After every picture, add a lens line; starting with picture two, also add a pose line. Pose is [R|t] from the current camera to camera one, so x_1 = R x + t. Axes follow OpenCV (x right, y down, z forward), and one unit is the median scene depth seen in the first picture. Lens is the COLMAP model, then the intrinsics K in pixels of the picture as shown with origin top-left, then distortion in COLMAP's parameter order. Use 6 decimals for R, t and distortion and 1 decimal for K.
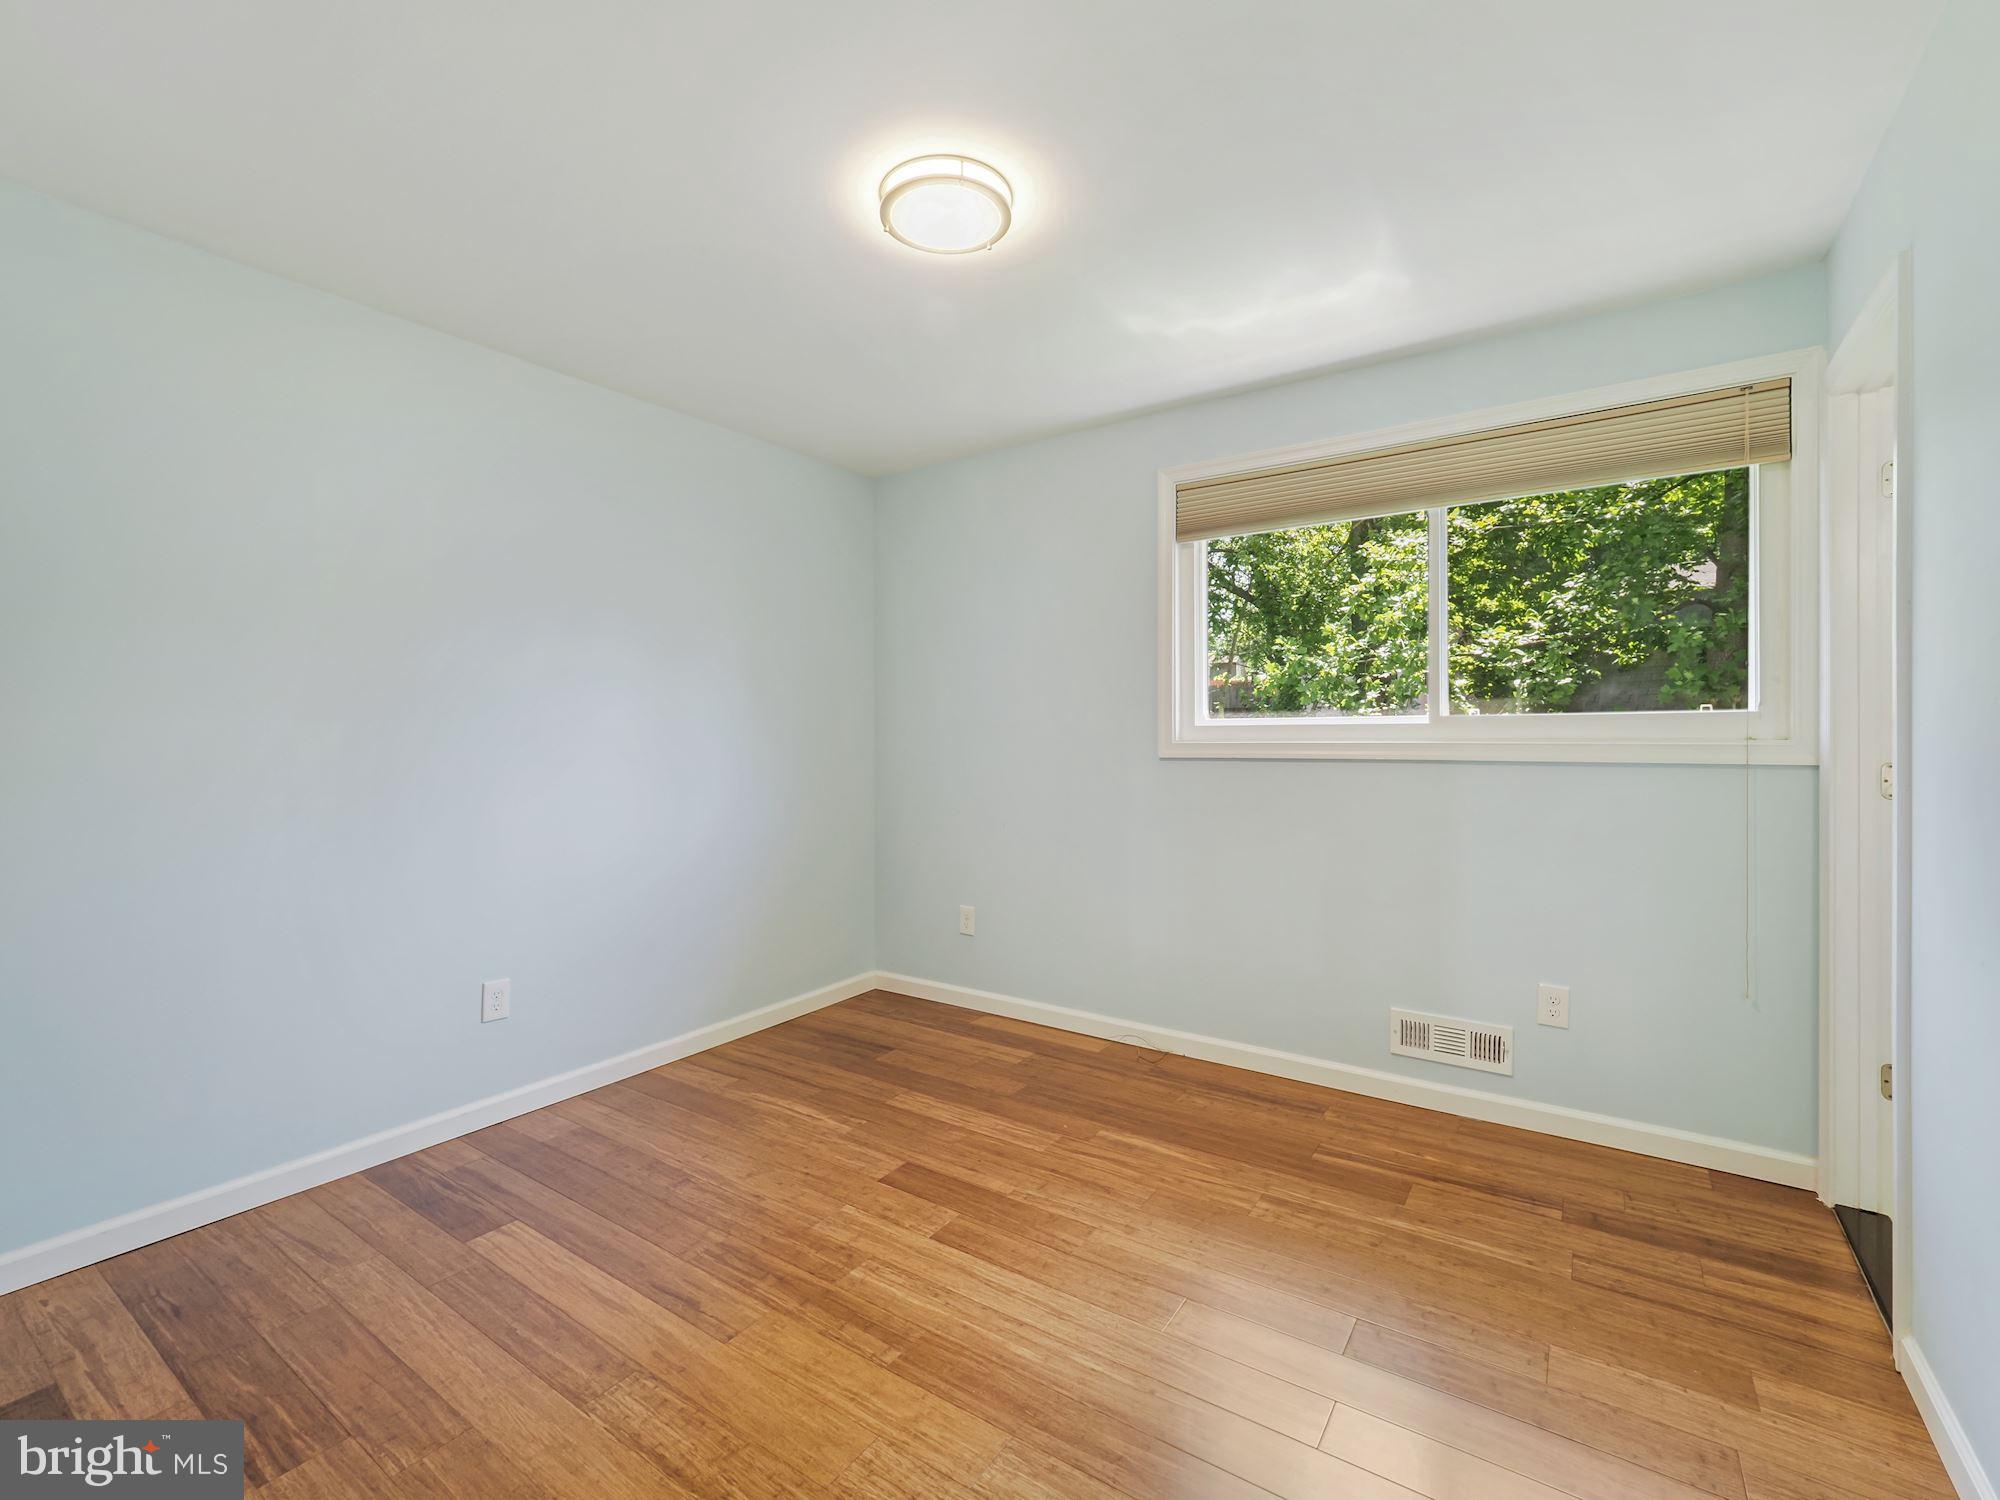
lens RADIAL K [[850.2, 0, 982.5], [0, 850.2, 747.6], [0, 0, 1]] dist [-0.008403, -0.000838]
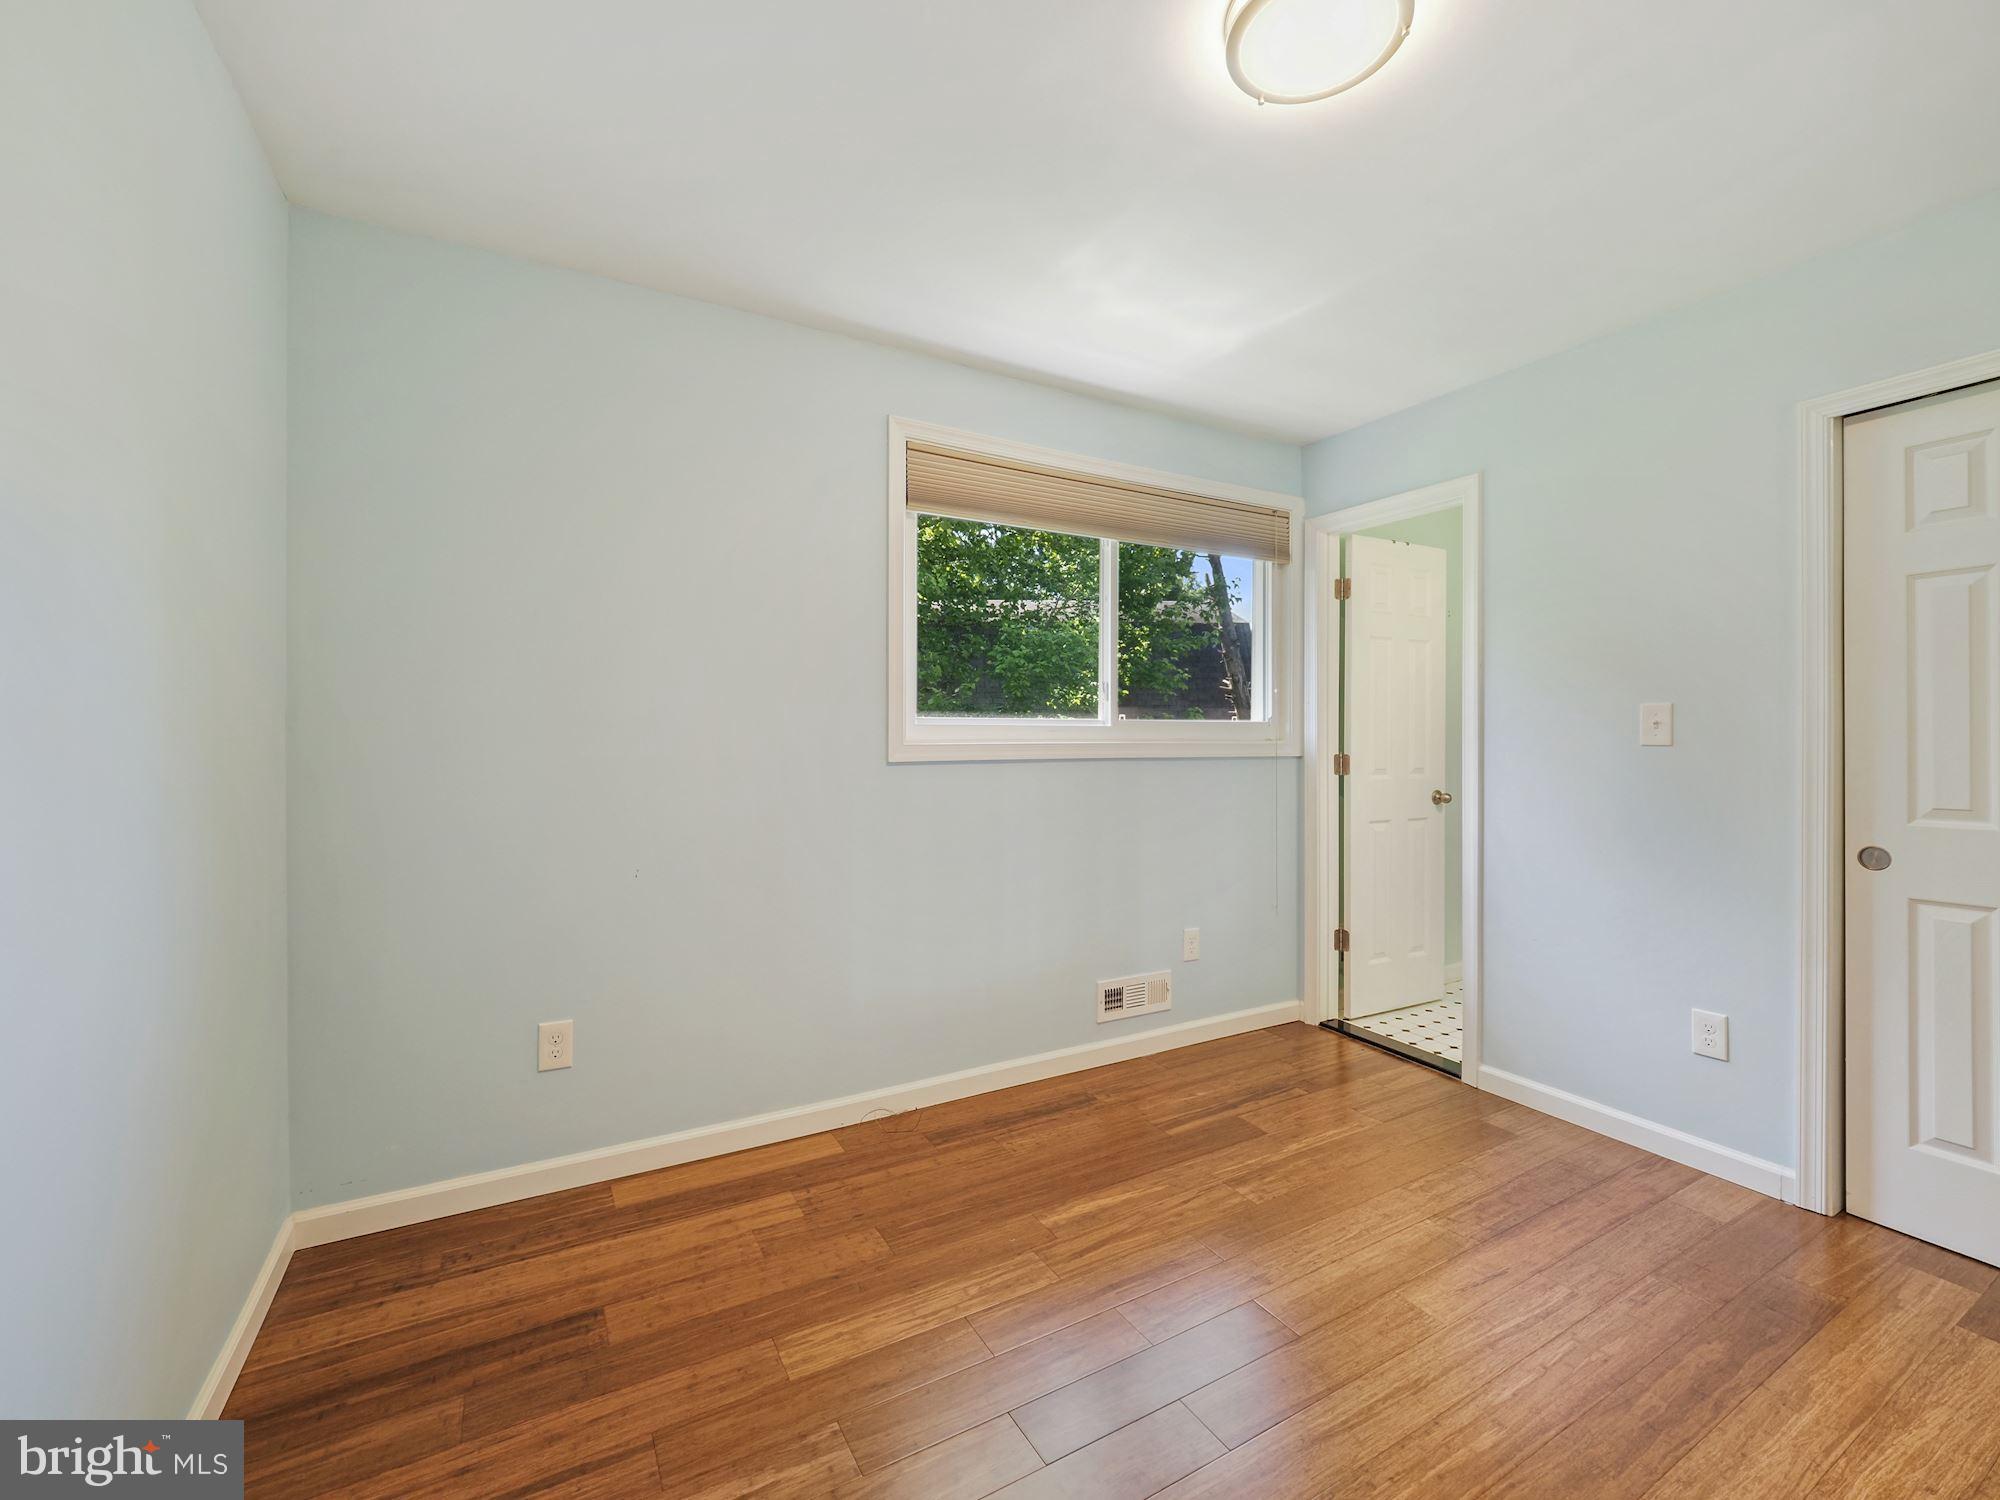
lens RADIAL K [[850.2, 0, 984.0], [0, 850.2, 736.9], [0, 0, 1]] dist [-0.008403, -0.000838]
pose [[0.445119, -0.000184, 0.895471, -0.548705], [0.011403, 0.999920, -0.005463, -0.008303], [-0.895399, 0.012643, 0.445085, 0.608297]]
